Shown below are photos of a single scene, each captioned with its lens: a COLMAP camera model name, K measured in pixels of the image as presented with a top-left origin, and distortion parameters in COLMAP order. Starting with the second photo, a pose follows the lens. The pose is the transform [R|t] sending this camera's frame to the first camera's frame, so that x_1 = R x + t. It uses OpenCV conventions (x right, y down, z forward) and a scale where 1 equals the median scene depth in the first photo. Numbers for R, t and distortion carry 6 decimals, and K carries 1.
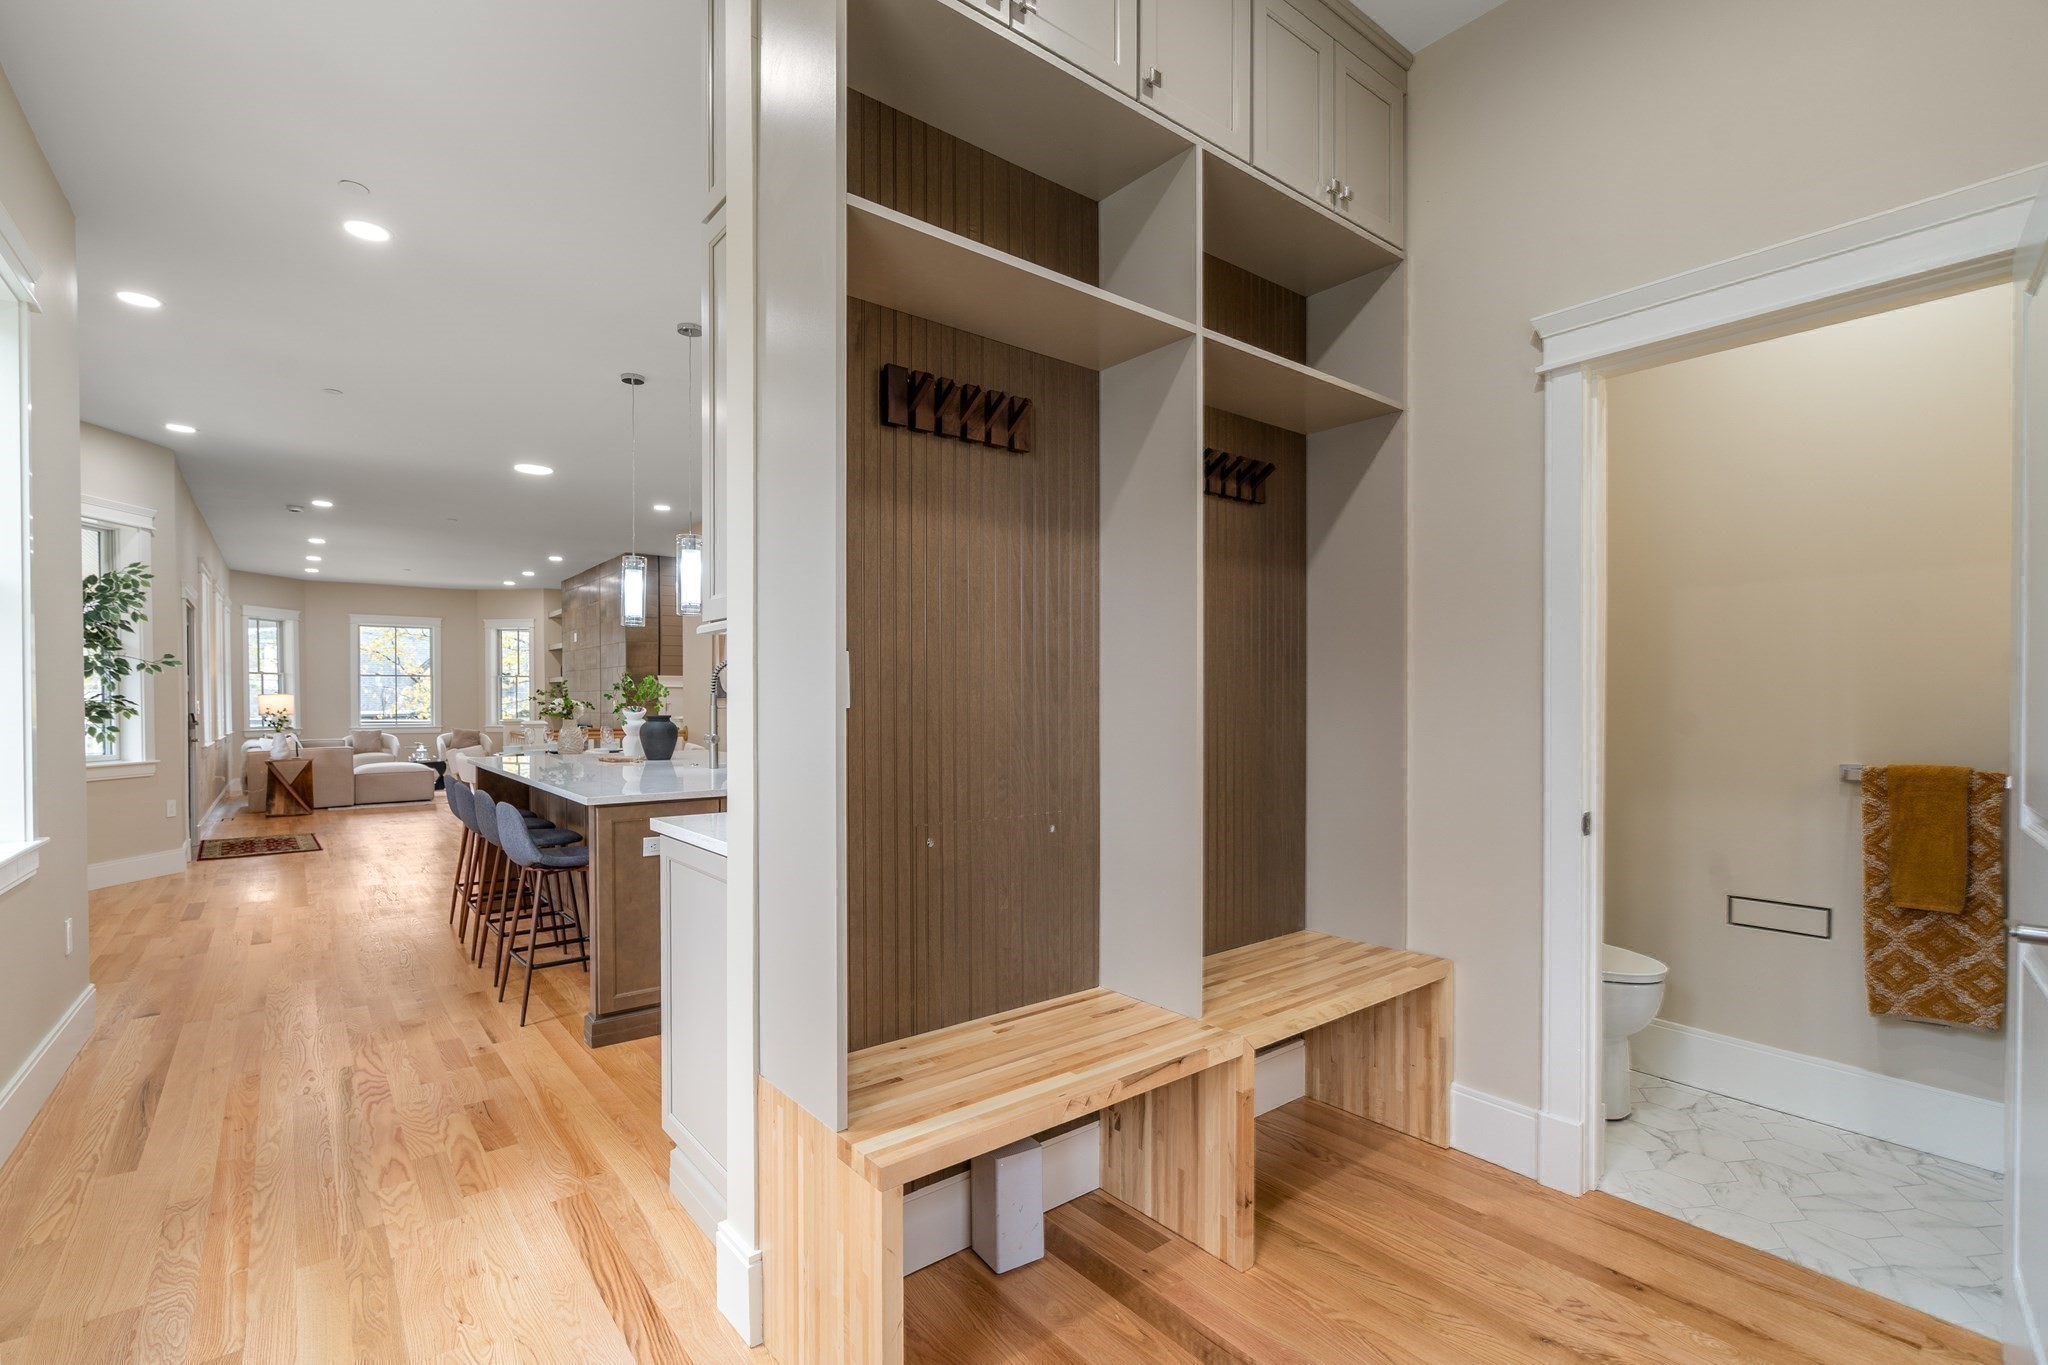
lens RADIAL K [[939.3, 0, 1030.3], [0, 939.3, 705.6], [0, 0, 1]] dist [-0.004253, 0.002250]
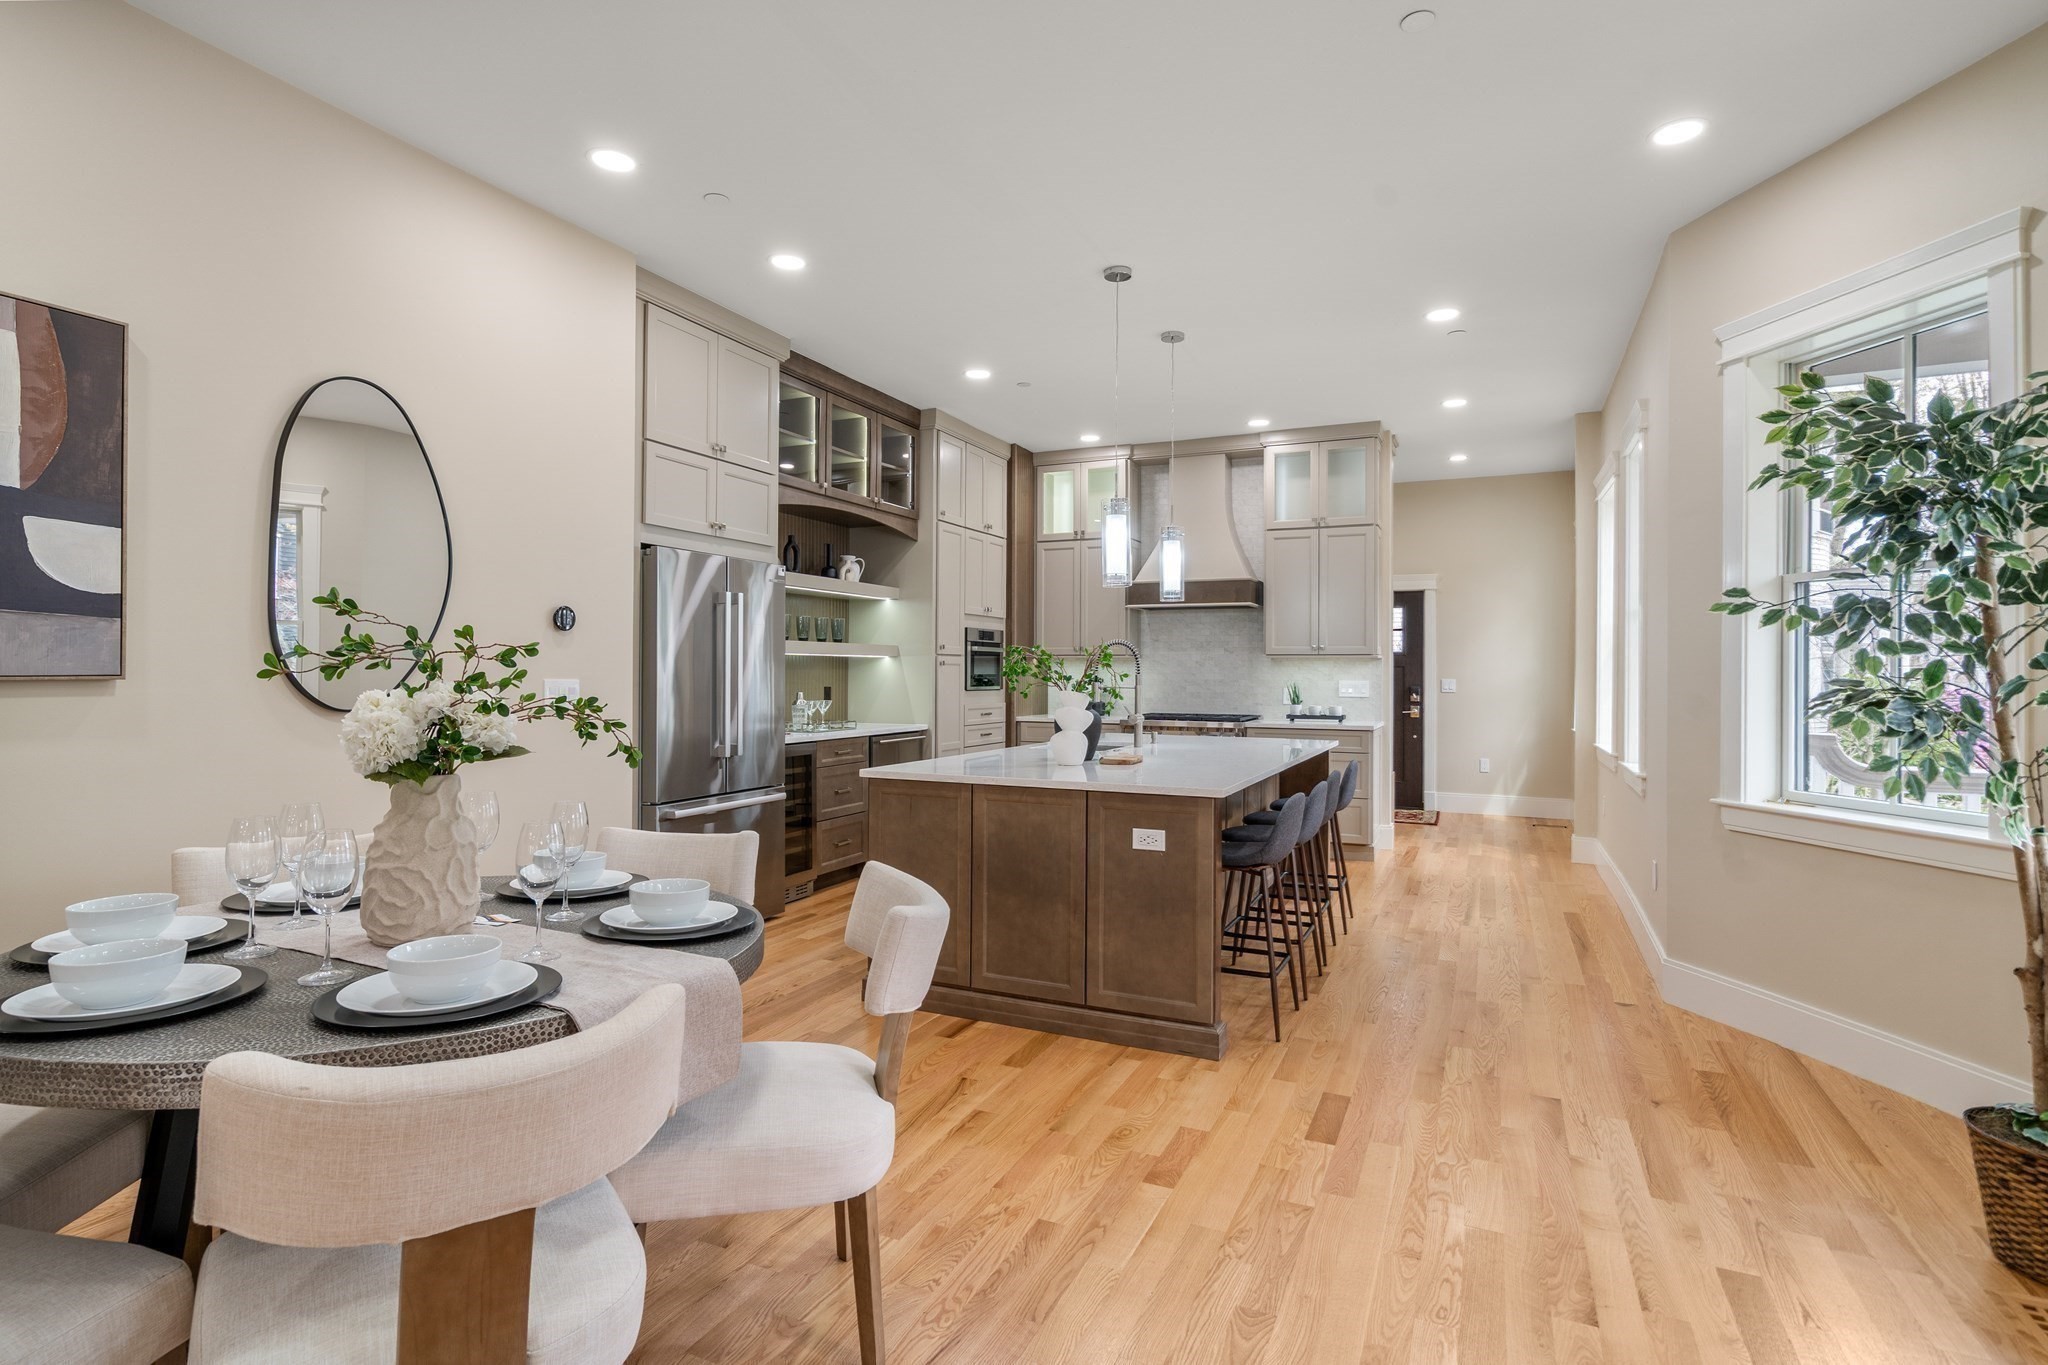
lens RADIAL K [[1005.6, 0, 1031.8], [0, 1005.6, 666.2], [0, 0, 1]] dist [0.005001, 0.001534]
pose [[-0.455898, 0.005098, 0.890018, -0.915592], [0.001910, 0.999987, -0.004750, -0.011410], [-0.890030, -0.000466, -0.455901, 1.164092]]
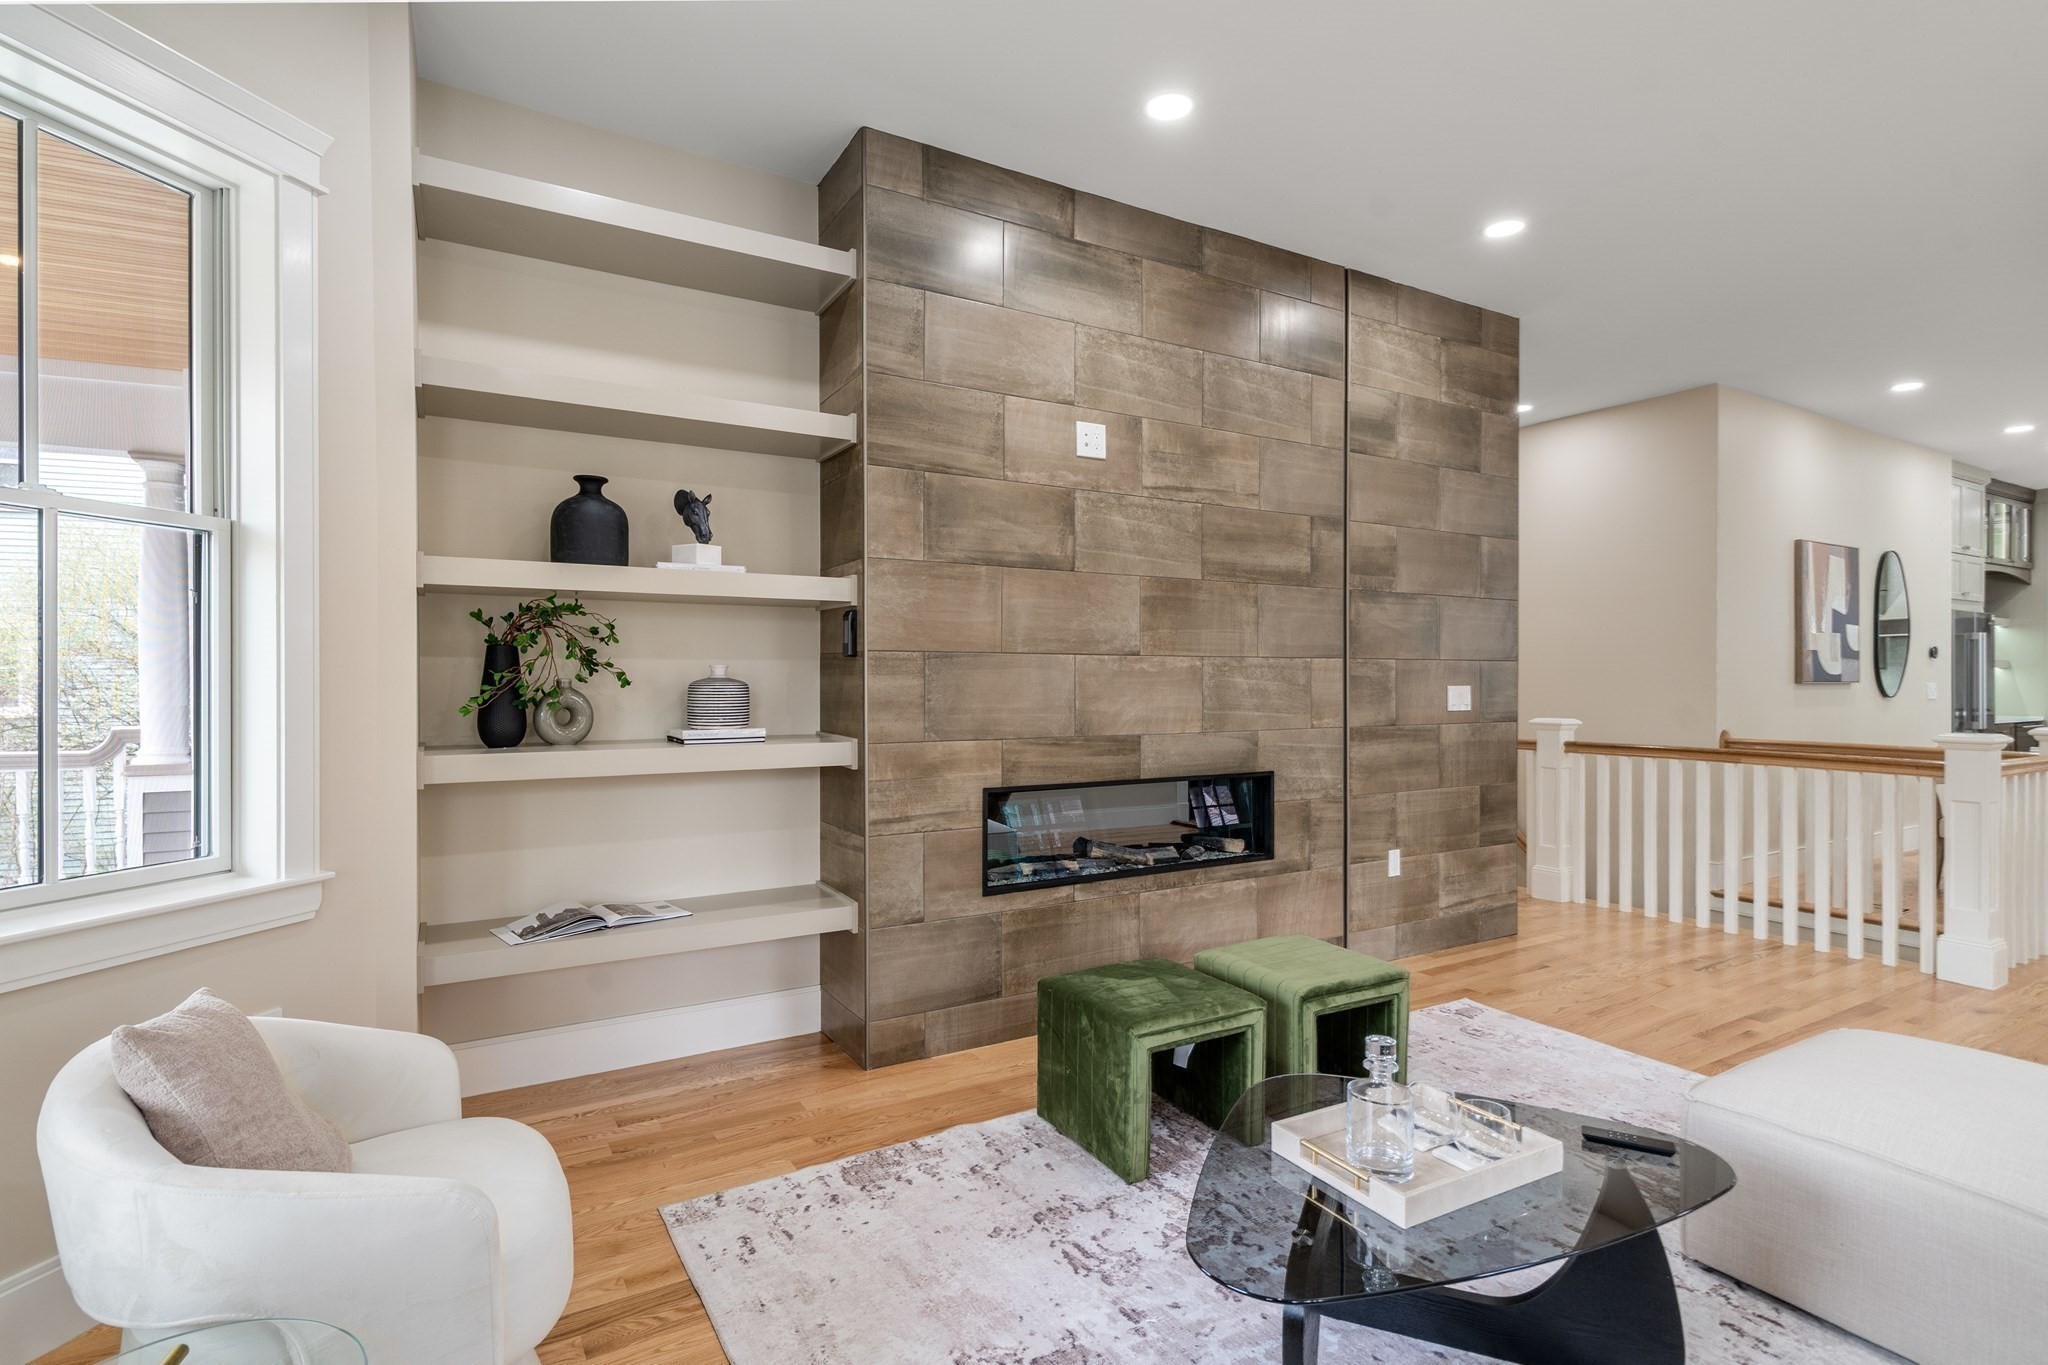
lens RADIAL K [[1005.6, 0, 1038.9], [0, 1005.6, 685.6], [0, 0, 1]] dist [0.005001, 0.001534]
pose [[0.128957, -0.005817, 0.991633, -1.556382], [0.004718, 0.999975, 0.005252, -0.016024], [-0.991639, 0.004002, 0.128982, 2.018995]]
